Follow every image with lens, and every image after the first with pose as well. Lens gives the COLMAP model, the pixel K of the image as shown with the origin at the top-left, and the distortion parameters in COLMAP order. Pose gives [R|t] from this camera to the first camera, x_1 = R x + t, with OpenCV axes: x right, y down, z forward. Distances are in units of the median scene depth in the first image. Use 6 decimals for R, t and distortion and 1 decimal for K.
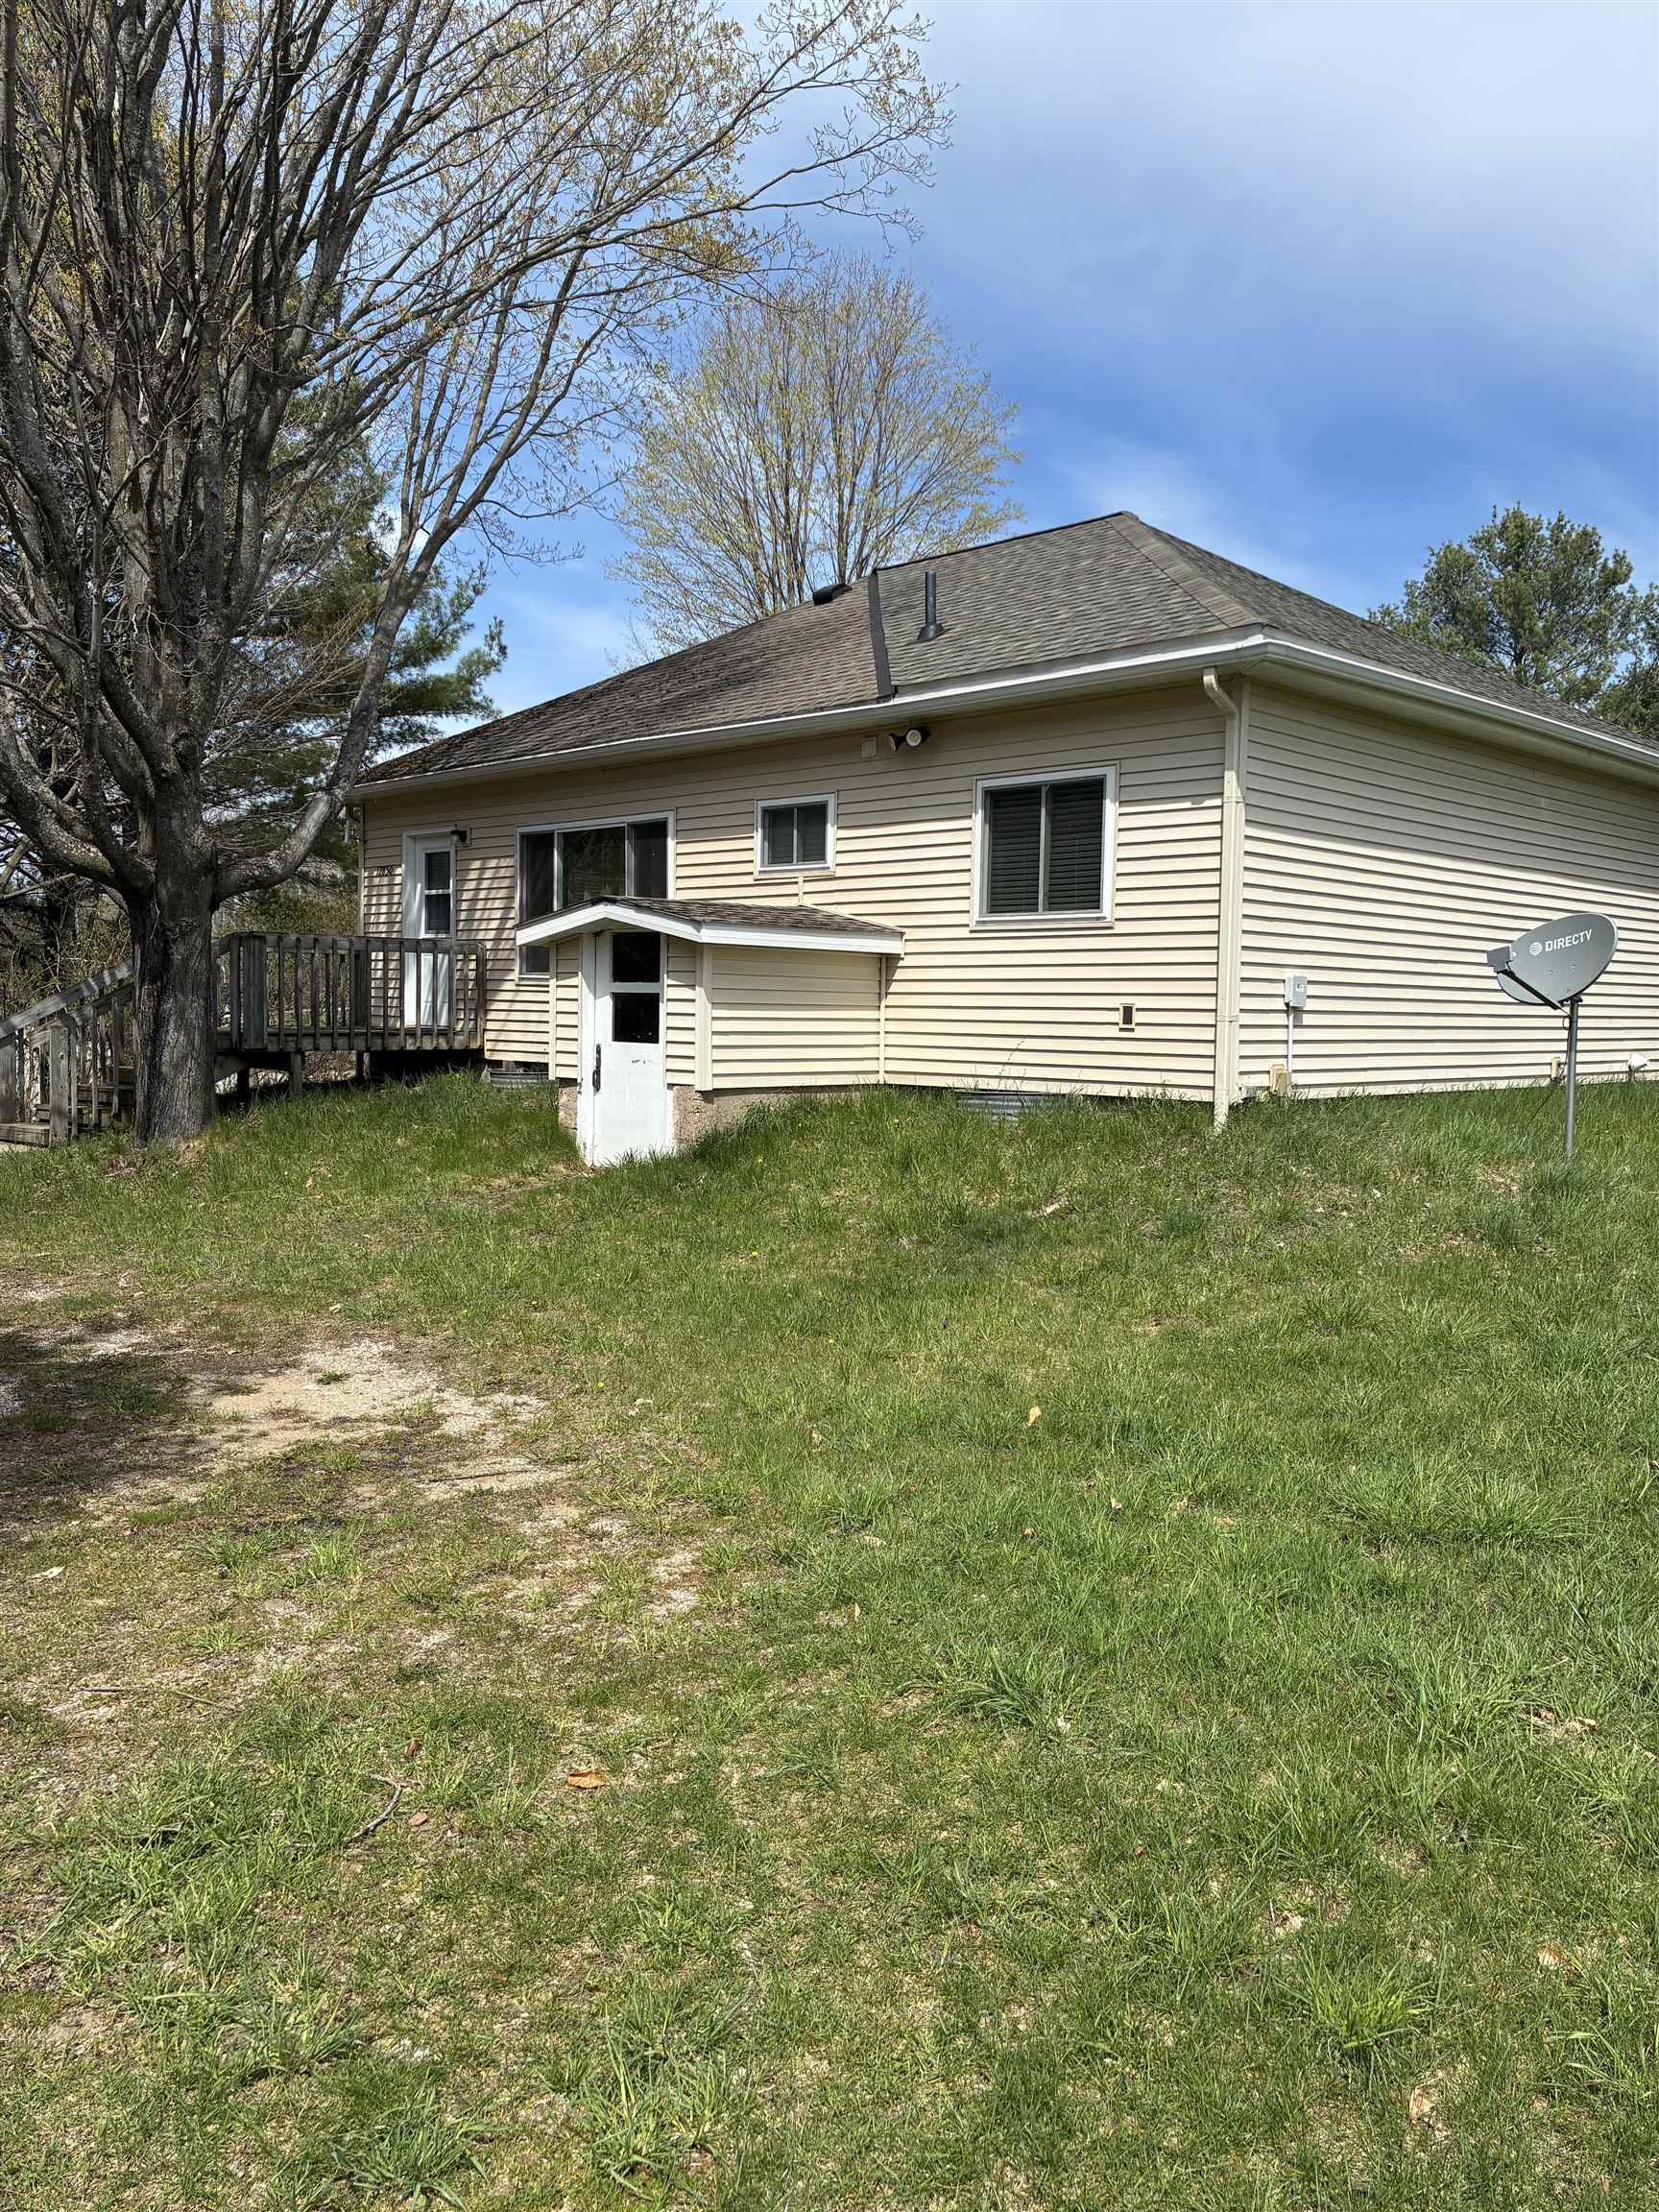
lens RADIAL K [[1682.8, 0, 816.4], [0, 1682.8, 1100.5], [0, 0, 1]] dist [0.026220, -0.004386]
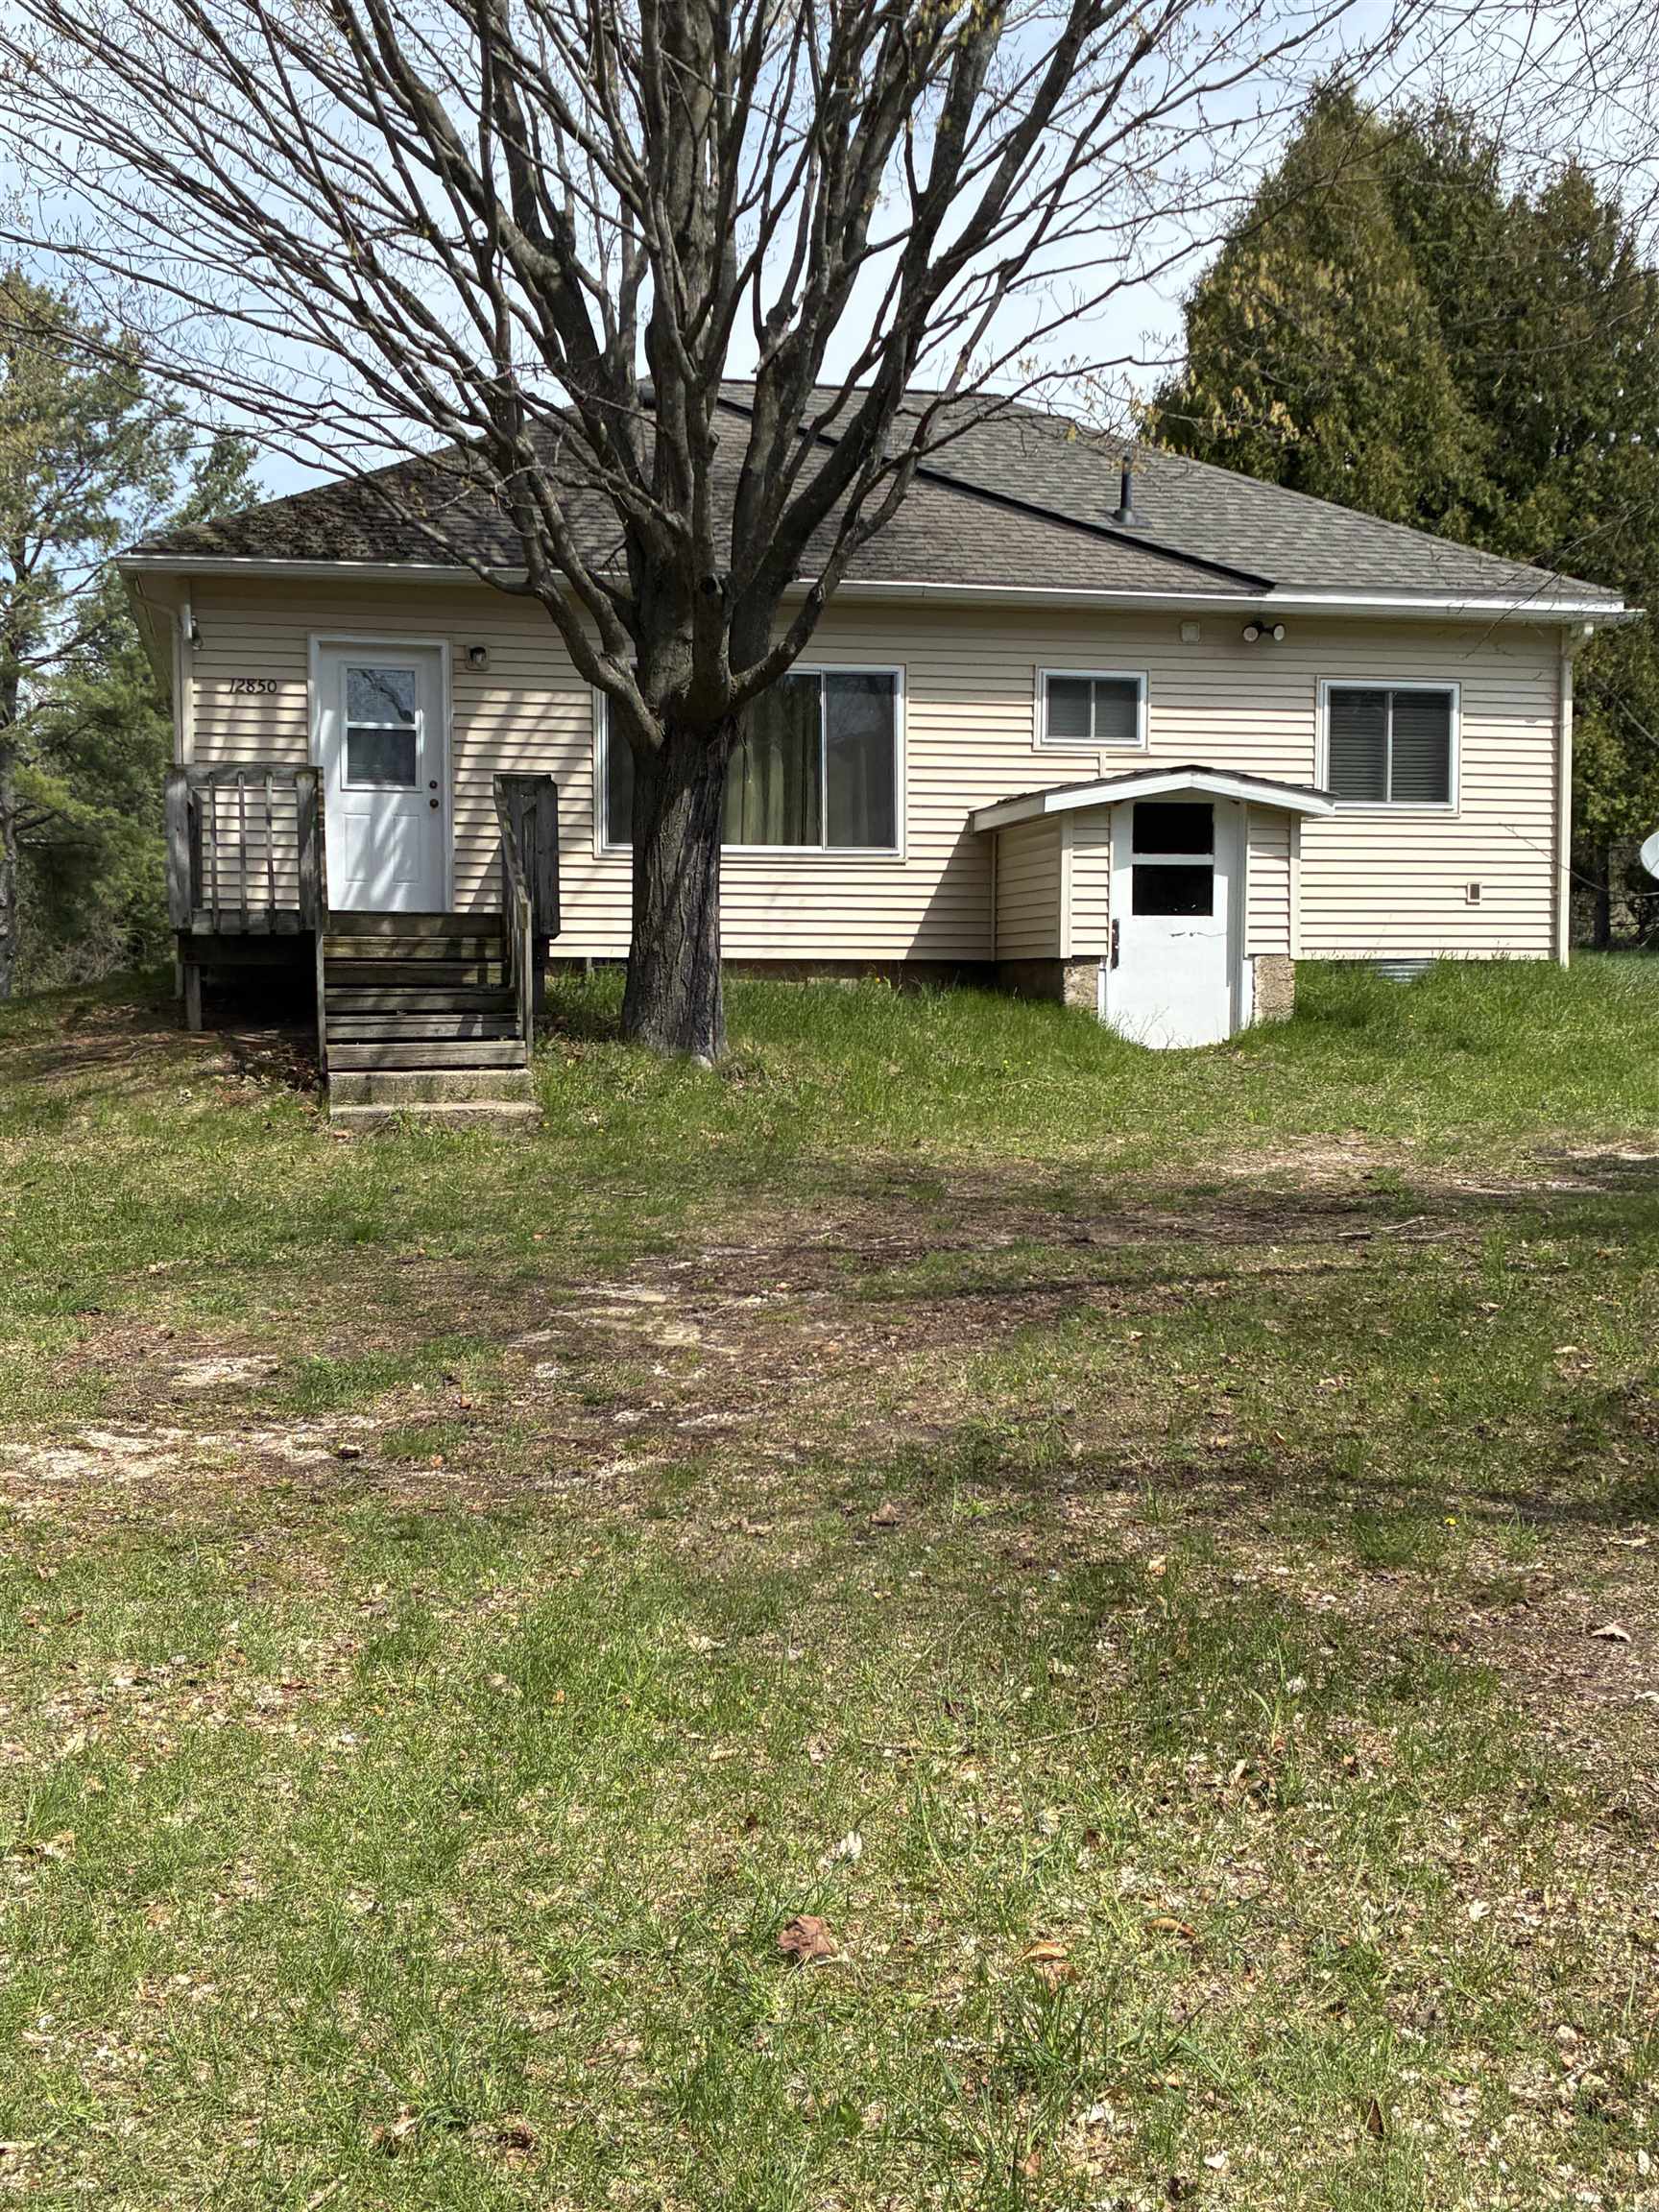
lens RADIAL K [[2543.2, 0, 829.5], [0, 2543.2, 1106.0], [0, 0, 1]] dist [0.017796, 0.012714]
pose [[0.530428, -0.052672, 0.846092, -1.500809], [0.056115, 0.998060, 0.026952, 0.025558], [-0.845871, 0.033182, 0.532355, 0.397120]]
